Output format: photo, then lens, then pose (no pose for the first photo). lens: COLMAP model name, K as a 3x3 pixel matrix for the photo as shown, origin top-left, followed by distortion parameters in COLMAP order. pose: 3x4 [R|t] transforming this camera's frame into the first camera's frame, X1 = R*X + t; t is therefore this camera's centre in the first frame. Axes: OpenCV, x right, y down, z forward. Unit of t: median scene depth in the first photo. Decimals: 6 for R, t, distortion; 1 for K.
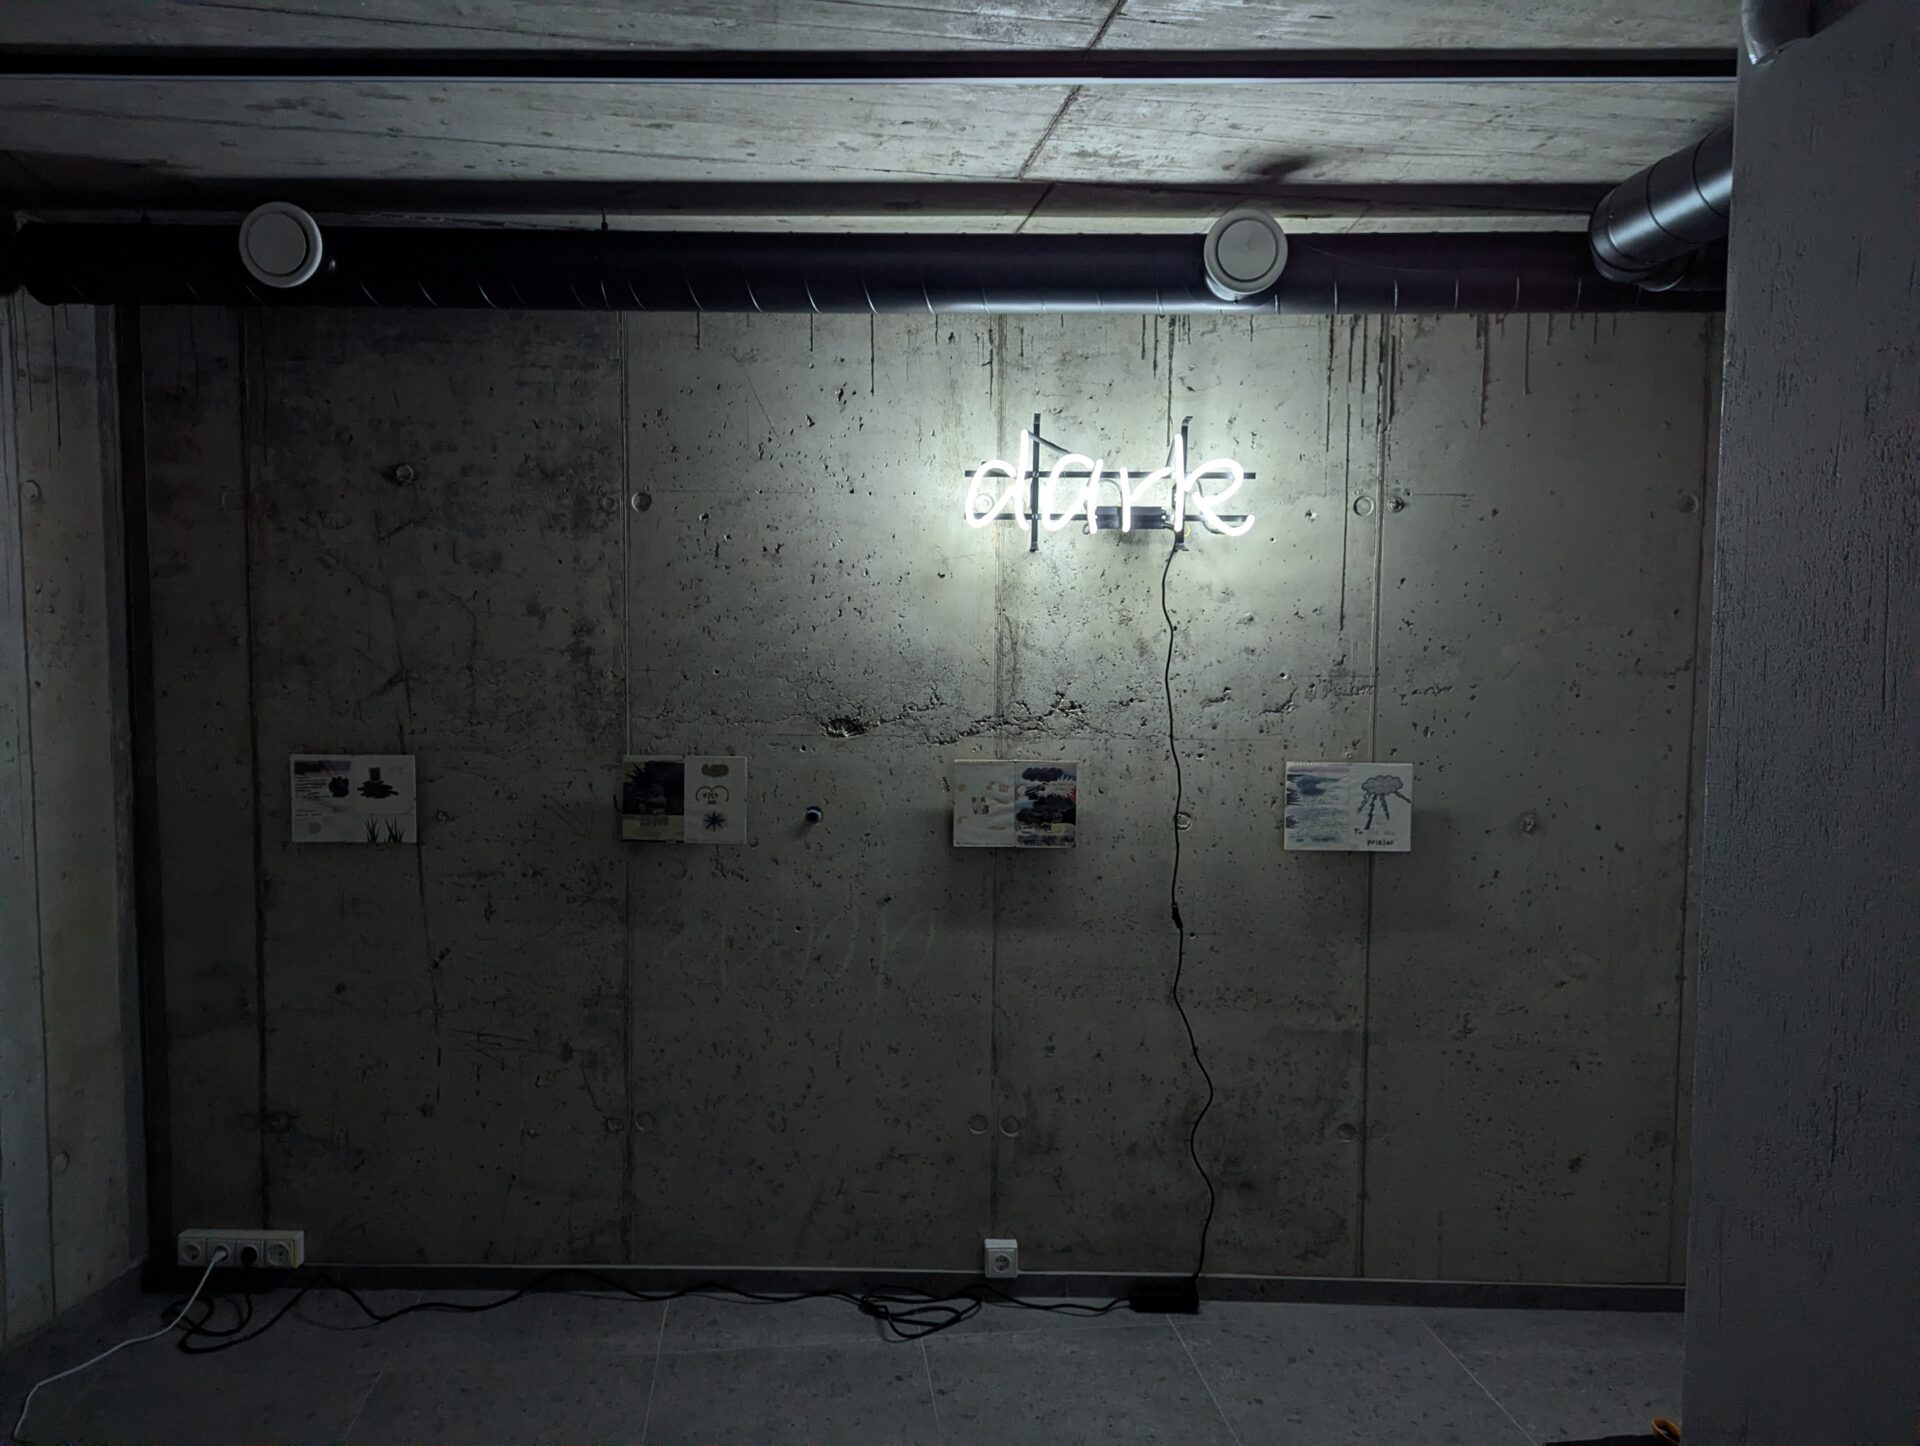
lens RADIAL K [[1347.0, 0, 948.9], [0, 1347.0, 728.7], [0, 0, 1]] dist [0.075001, -0.078100]
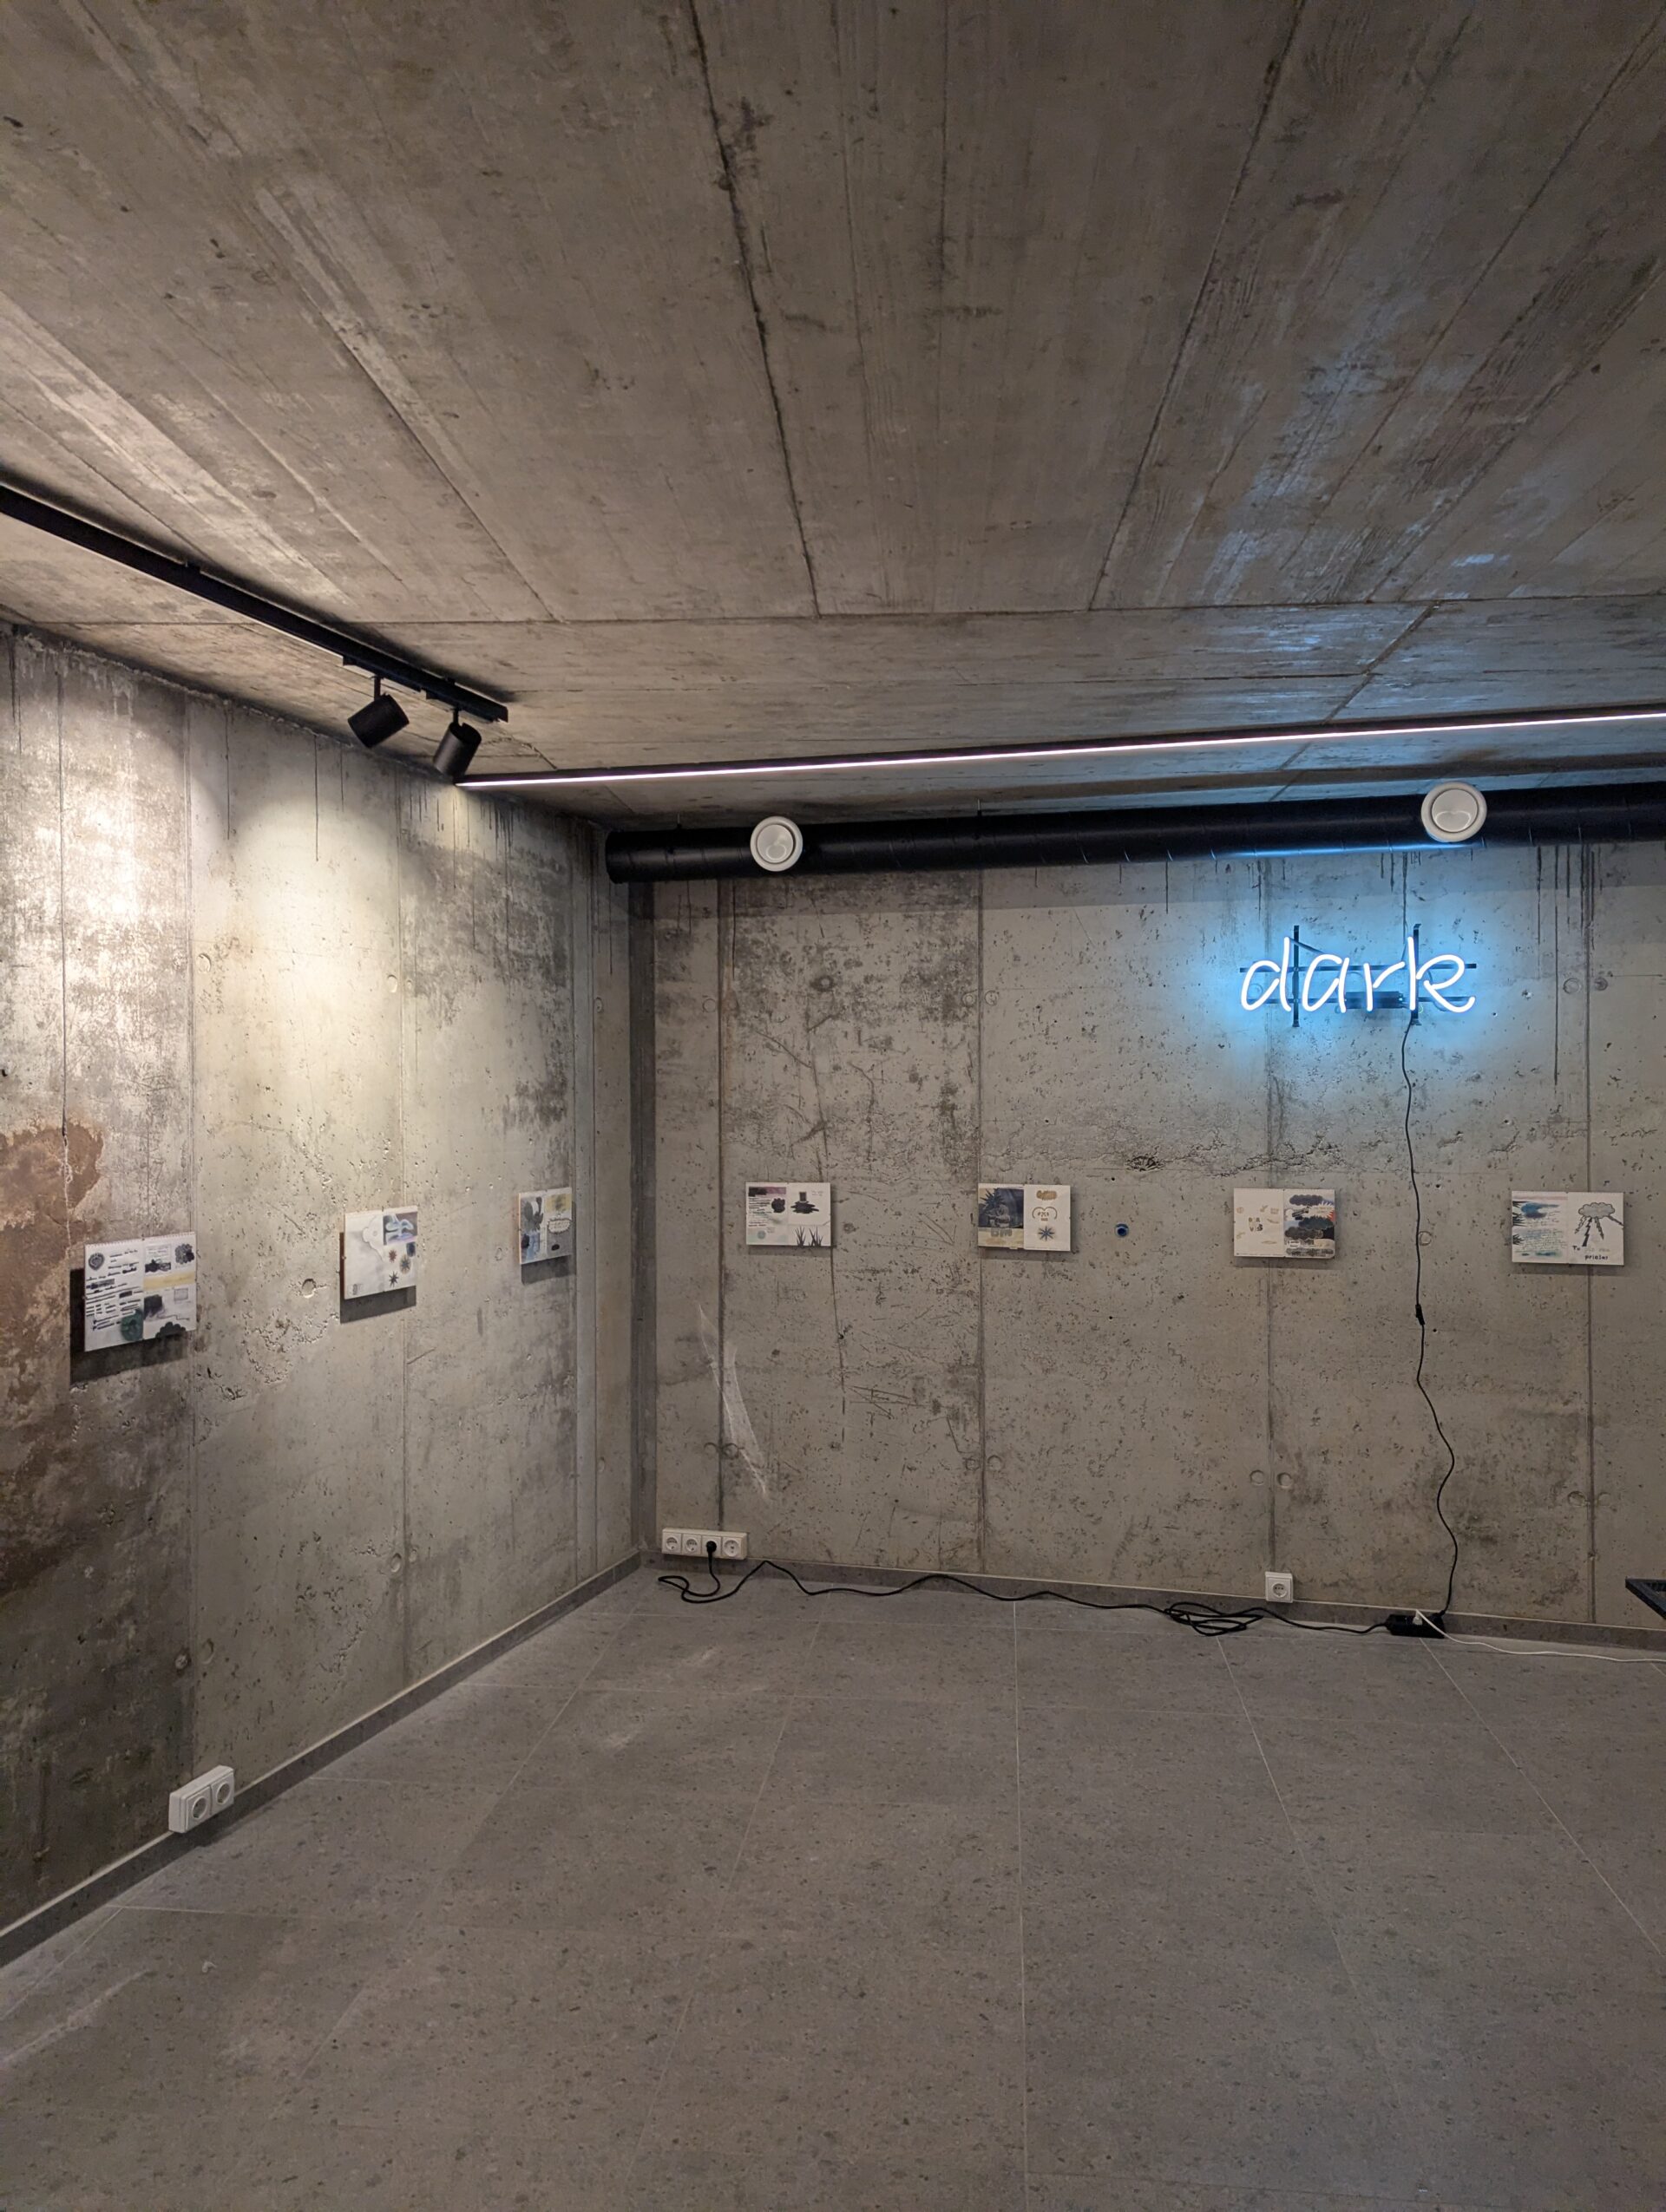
lens RADIAL K [[1552.1, 0, 837.2], [0, 1552.1, 1089.3], [0, 0, 1]] dist [0.075001, -0.078100]
pose [[0.973840, -0.011490, -0.226943, -0.025555], [-0.004955, 0.997409, -0.071764, 0.037574], [0.227179, 0.071011, 0.971261, -0.545974]]
